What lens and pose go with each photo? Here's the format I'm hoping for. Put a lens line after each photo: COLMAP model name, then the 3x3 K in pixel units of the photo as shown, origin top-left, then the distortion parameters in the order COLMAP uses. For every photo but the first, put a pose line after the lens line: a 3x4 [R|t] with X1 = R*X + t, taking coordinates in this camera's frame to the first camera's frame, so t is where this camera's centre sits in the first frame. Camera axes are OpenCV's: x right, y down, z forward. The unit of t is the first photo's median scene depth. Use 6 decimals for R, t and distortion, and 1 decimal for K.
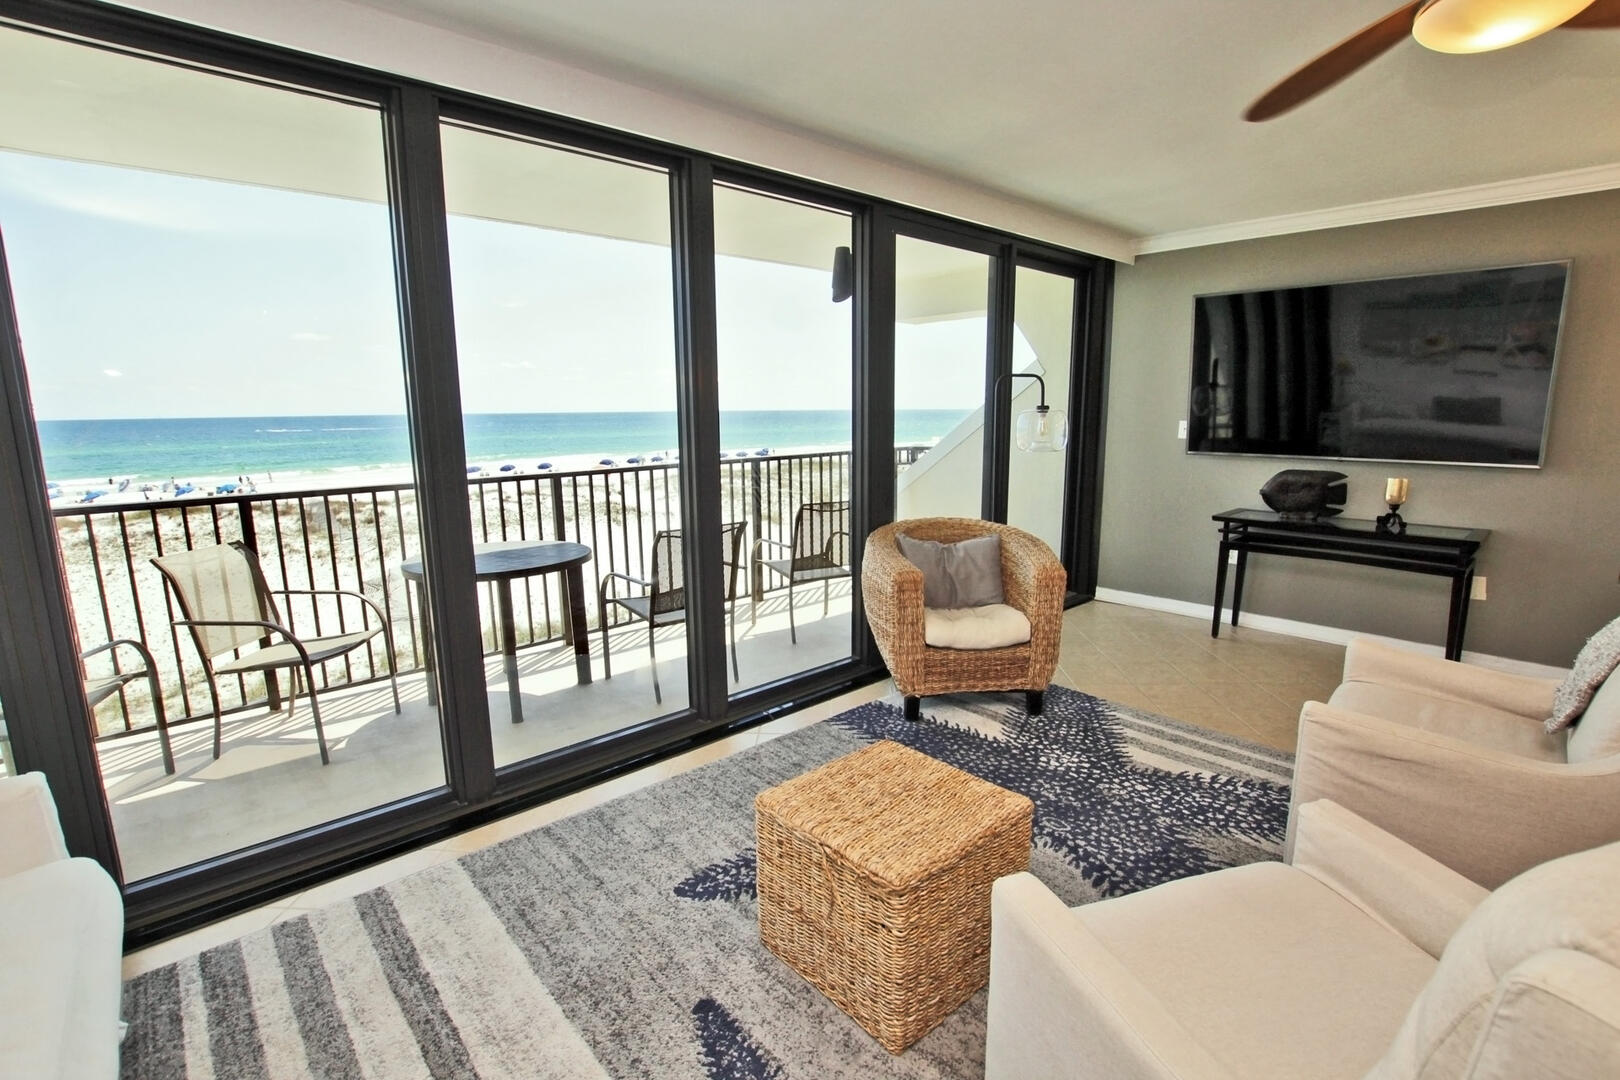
lens RADIAL K [[763.8, 0, 815.3], [0, 763.8, 551.8], [0, 0, 1]] dist [-0.031480, 0.000744]
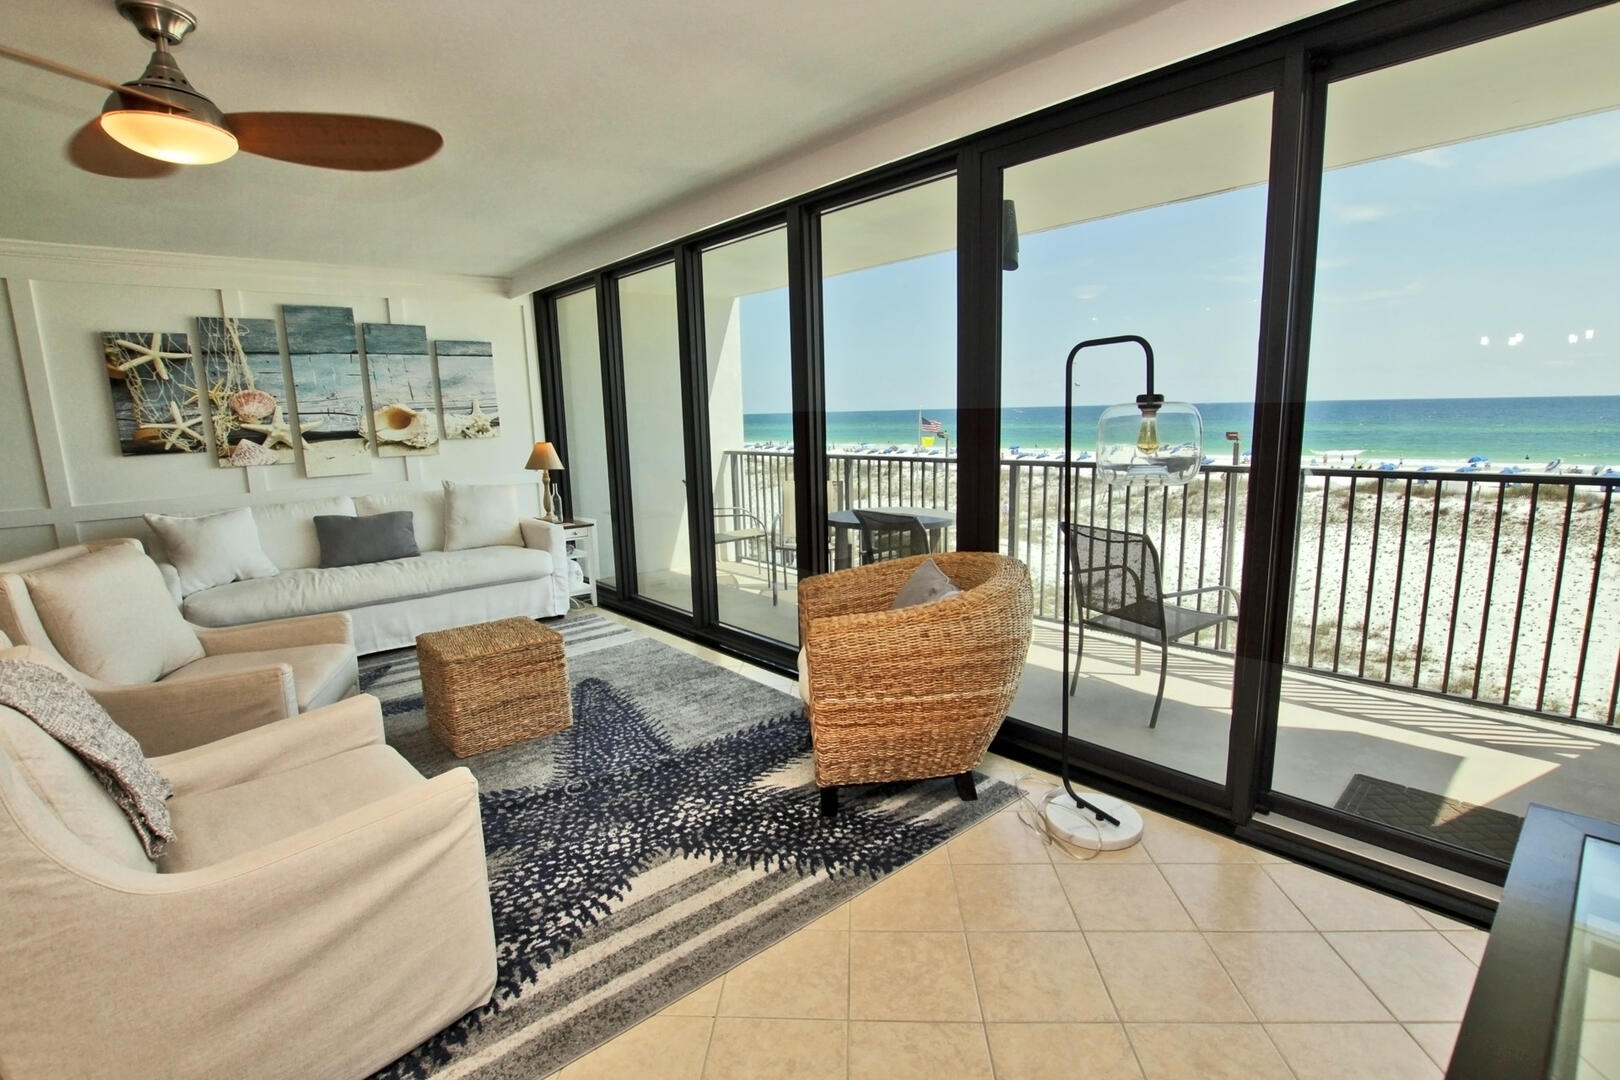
lens RADIAL K [[763.8, 0, 815.3], [0, 763.8, 551.8], [0, 0, 1]] dist [-0.031480, 0.000744]
pose [[-0.033968, 0.189012, -0.981387, 1.038236], [-0.158874, 0.968446, 0.192019, -0.193748], [0.986714, 0.162440, -0.002867, 1.000505]]
